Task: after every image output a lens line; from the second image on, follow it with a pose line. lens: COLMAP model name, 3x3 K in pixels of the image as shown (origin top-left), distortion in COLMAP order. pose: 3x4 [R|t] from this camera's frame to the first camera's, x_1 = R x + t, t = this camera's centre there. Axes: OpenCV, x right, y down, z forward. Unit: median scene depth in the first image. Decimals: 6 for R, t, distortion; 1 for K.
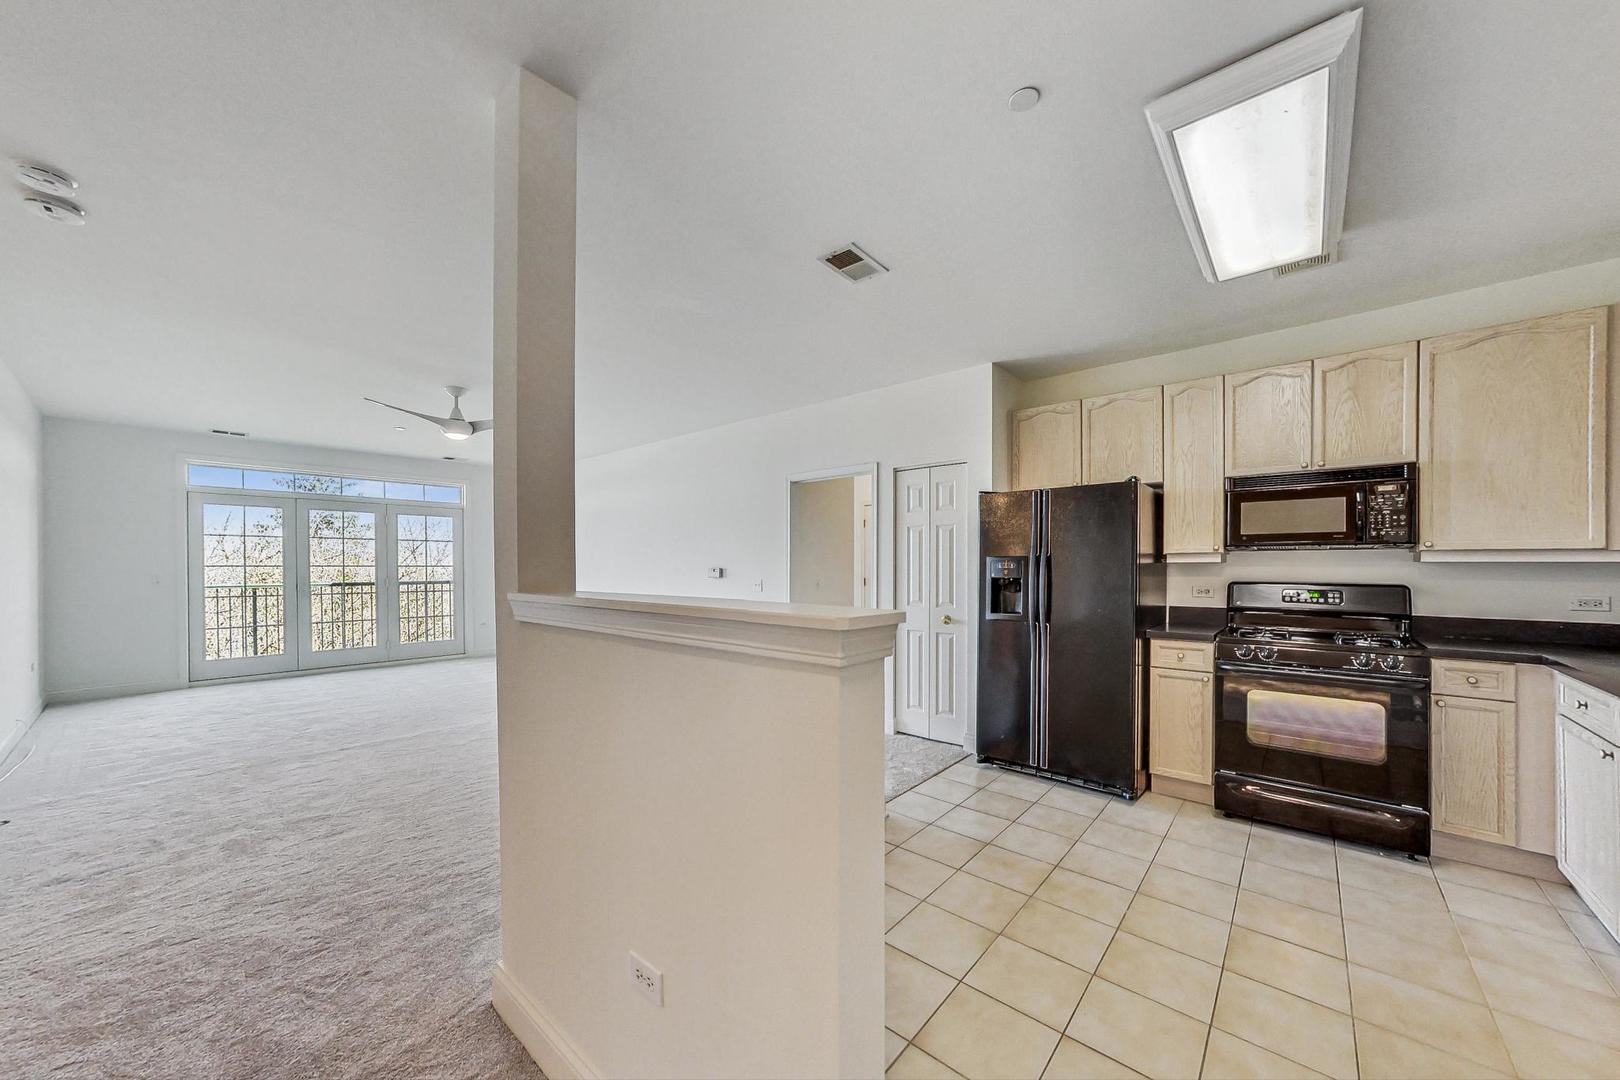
lens RADIAL K [[583.3, 0, 797.6], [0, 583.3, 568.6], [0, 0, 1]] dist [0.001622, -0.000428]
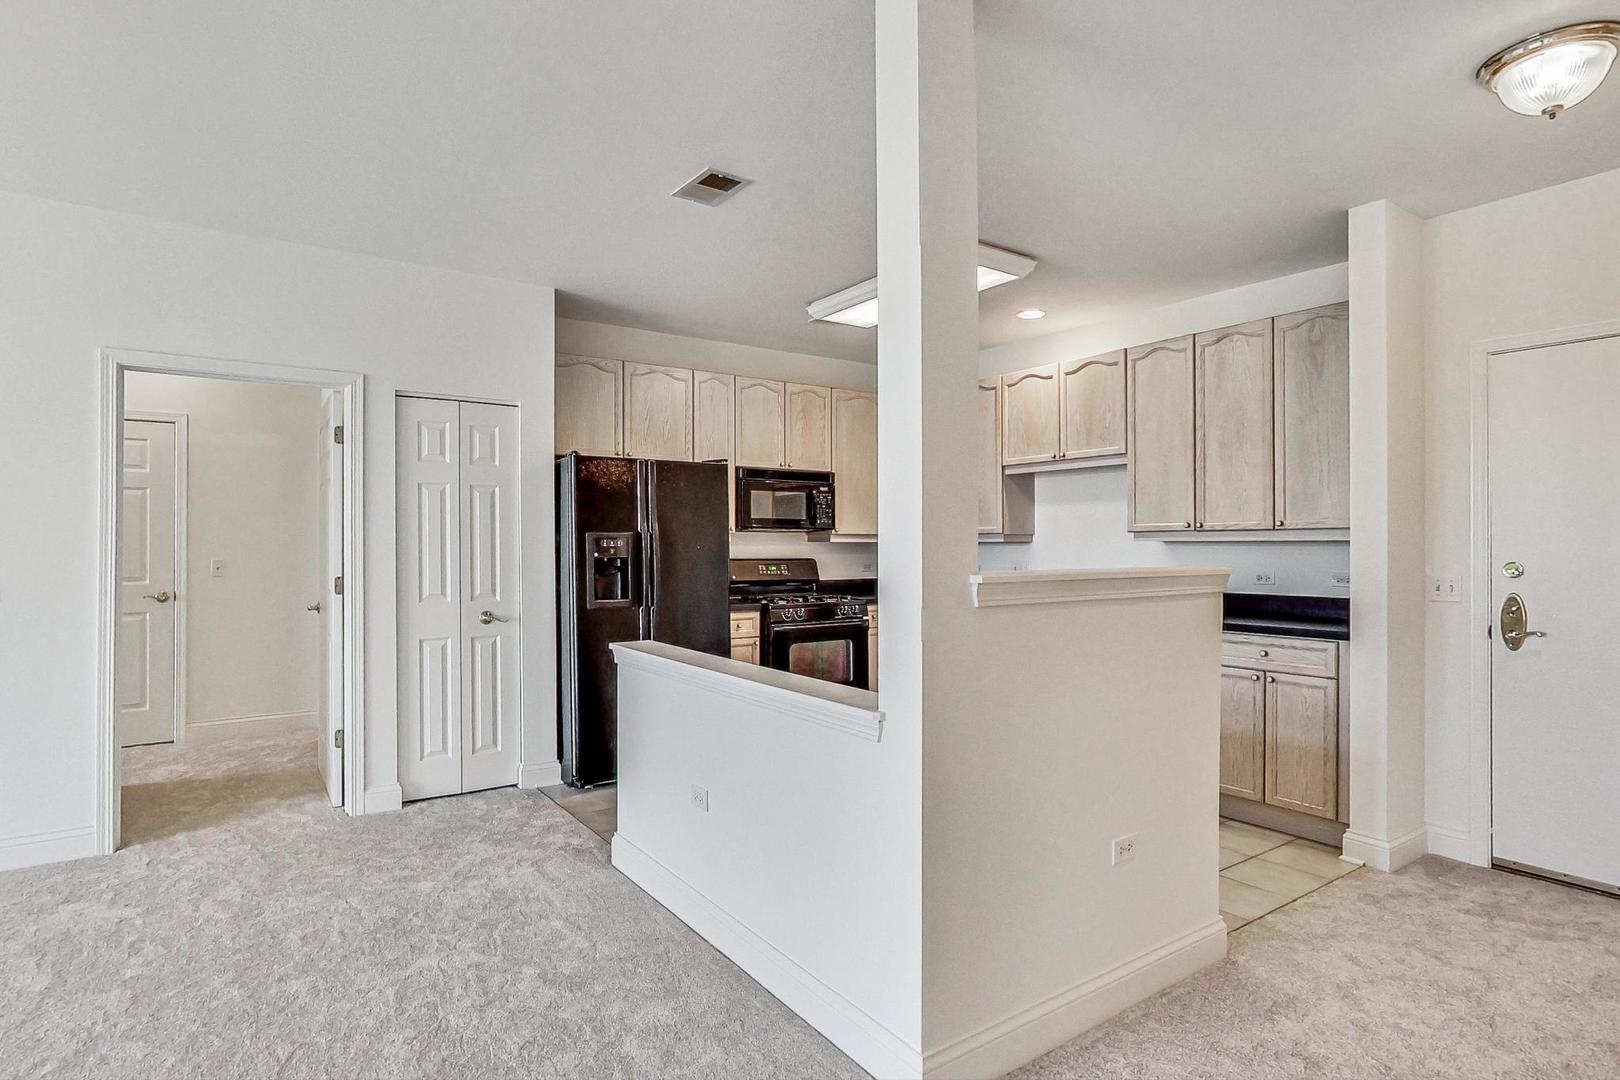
lens RADIAL K [[887.0, 0, 822.2], [0, 887.0, 541.6], [0, 0, 1]] dist [-0.004097, -0.000040]
pose [[0.230458, 0.006581, 0.973060, -0.977665], [0.003223, 0.999966, -0.007526, 0.003917], [-0.973077, 0.004871, 0.230429, 0.475284]]
